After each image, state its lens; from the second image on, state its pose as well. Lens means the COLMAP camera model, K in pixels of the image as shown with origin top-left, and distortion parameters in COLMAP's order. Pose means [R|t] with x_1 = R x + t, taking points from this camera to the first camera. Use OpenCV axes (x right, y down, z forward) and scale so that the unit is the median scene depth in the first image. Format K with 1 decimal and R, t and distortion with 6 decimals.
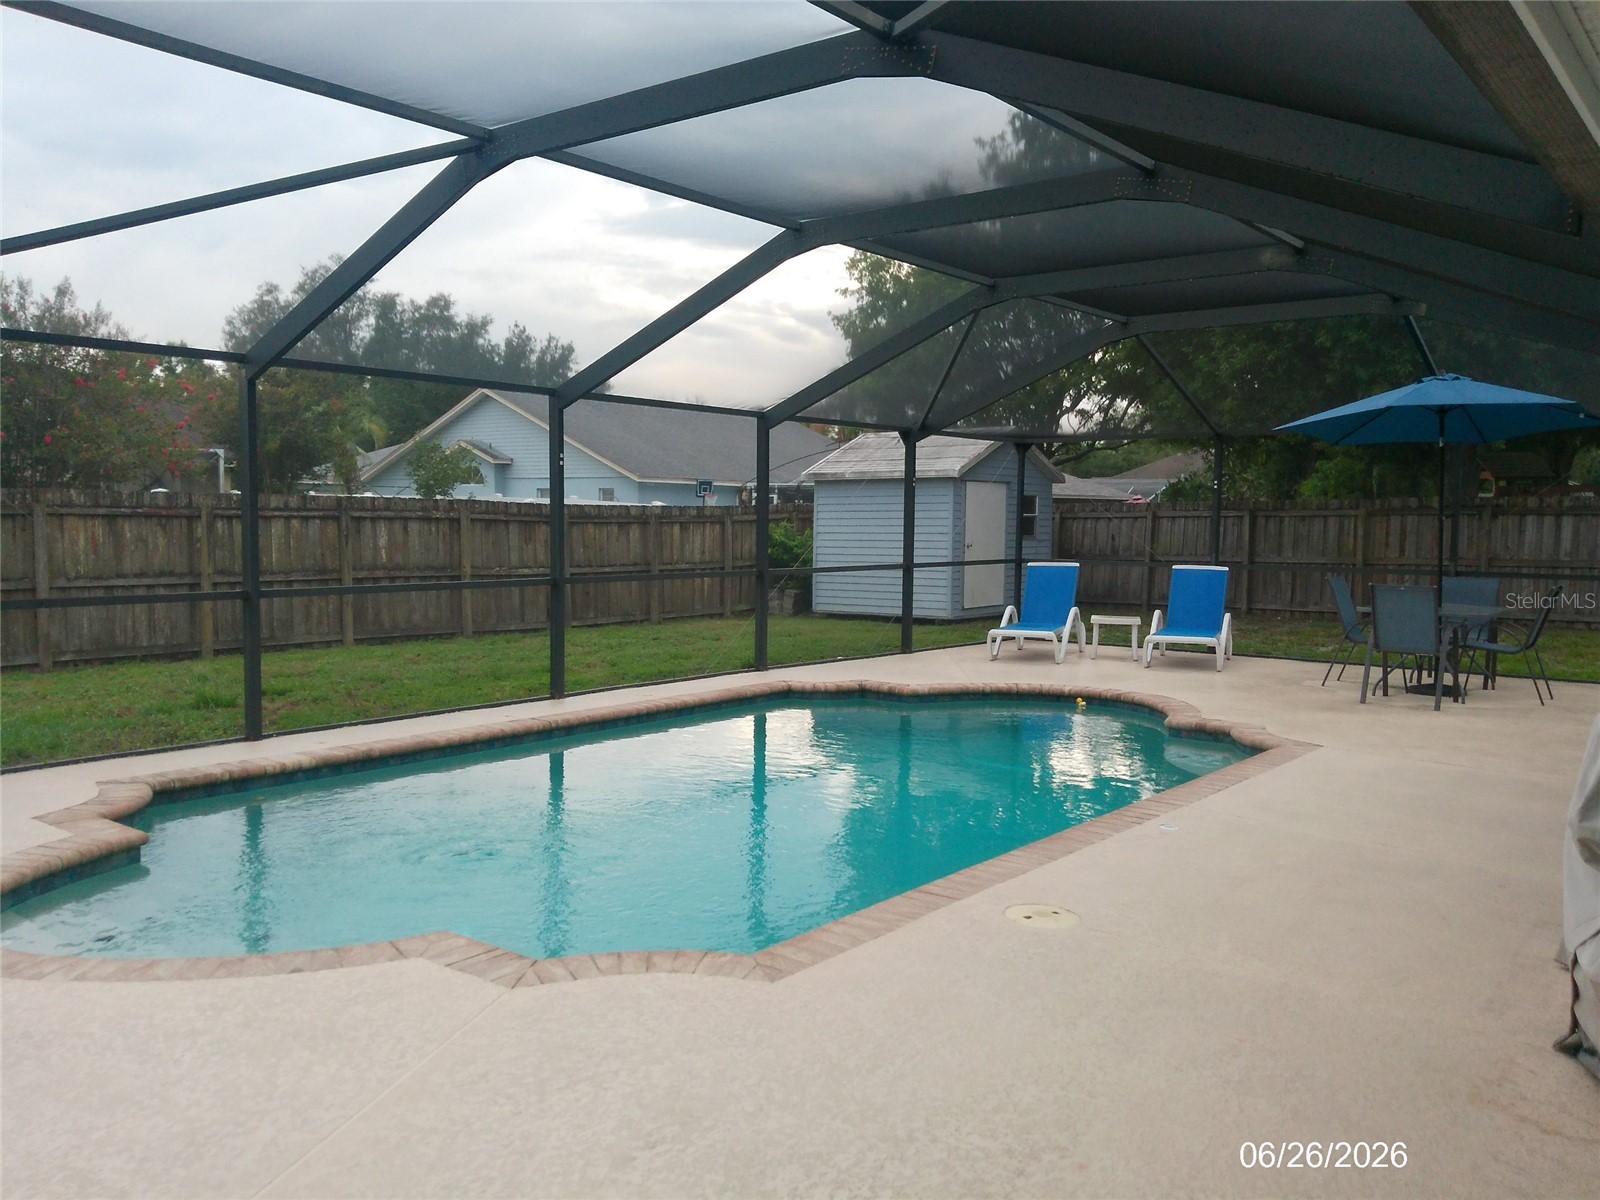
lens RADIAL K [[1314.4, 0, 800.3], [0, 1314.4, 599.9], [0, 0, 1]] dist [0.072785, -0.140517]
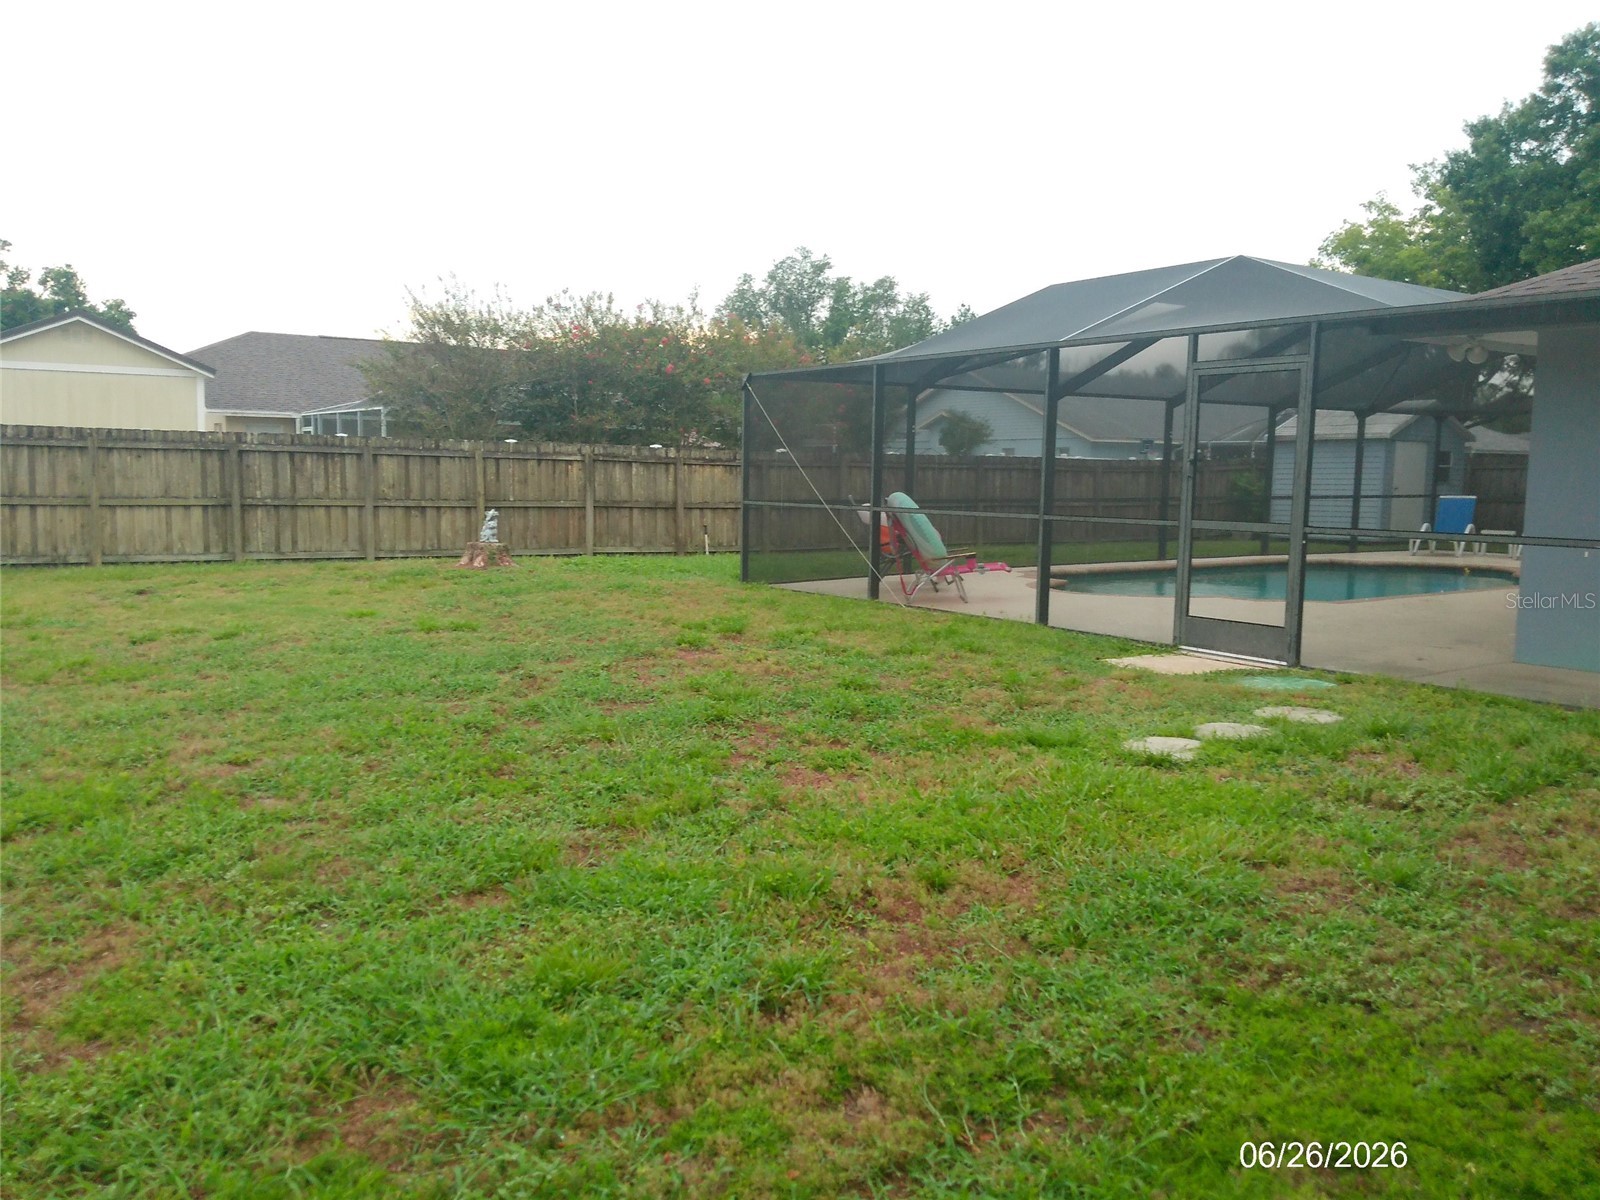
lens RADIAL K [[1314.4, 0, 785.6], [0, 1314.4, 608.2], [0, 0, 1]] dist [0.072785, -0.140517]
pose [[0.957901, 0.033534, -0.285132, -0.070573], [-0.022753, 0.998898, 0.041040, 0.036018], [0.286194, -0.032825, 0.957609, -0.440562]]
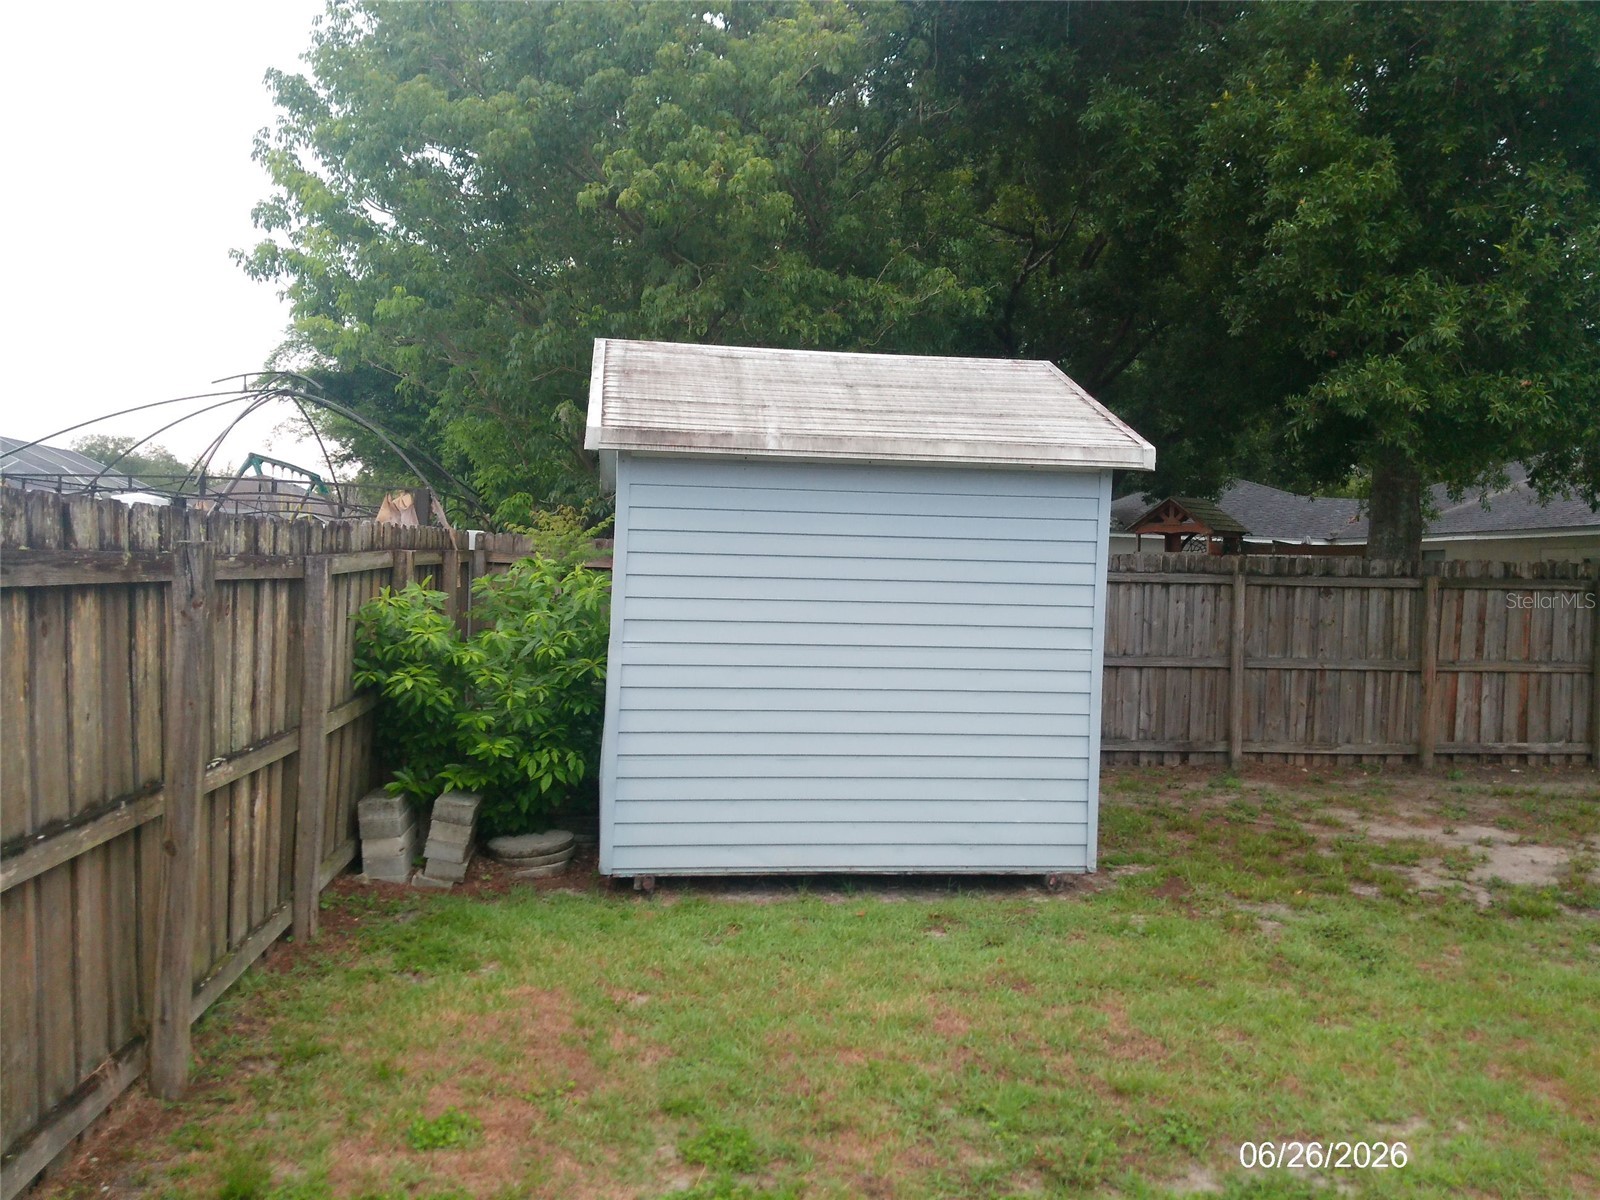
lens RADIAL K [[1314.4, 0, 804.1], [0, 1314.4, 606.0], [0, 0, 1]] dist [0.072785, -0.140517]
pose [[0.701358, -0.000495, 0.712809, -0.122333], [0.019876, 0.999625, -0.018862, -0.032441], [-0.712532, 0.027397, 0.701104, 0.504410]]
